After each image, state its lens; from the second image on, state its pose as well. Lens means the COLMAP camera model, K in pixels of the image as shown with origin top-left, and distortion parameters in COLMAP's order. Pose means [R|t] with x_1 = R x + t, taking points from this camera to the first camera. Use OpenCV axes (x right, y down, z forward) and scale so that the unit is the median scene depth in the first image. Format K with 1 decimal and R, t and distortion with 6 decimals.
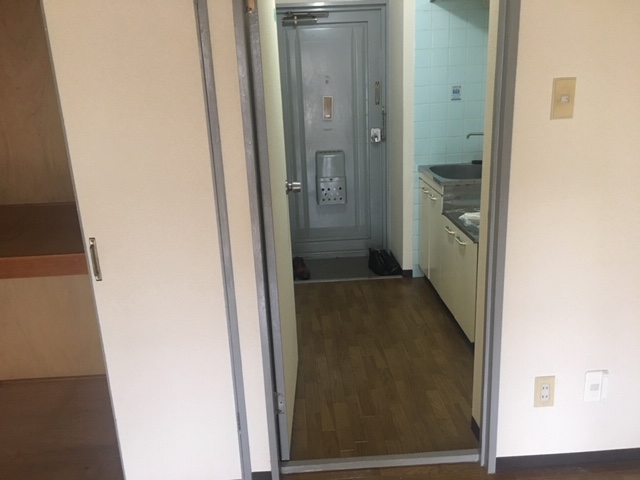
lens RADIAL K [[550.7, 0, 318.0], [0, 550.7, 243.8], [0, 0, 1]] dist [0.072130, -0.101484]
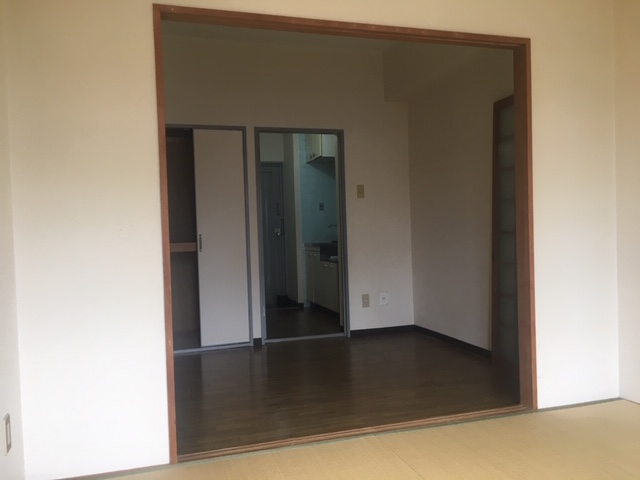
lens RADIAL K [[550.7, 0, 318.7], [0, 550.7, 238.7], [0, 0, 1]] dist [0.072130, -0.101484]
pose [[0.968362, 0.010841, 0.249316, -0.244977], [0.059589, 0.960111, -0.273196, 0.367677], [-0.242332, 0.279409, 0.929089, -0.771177]]
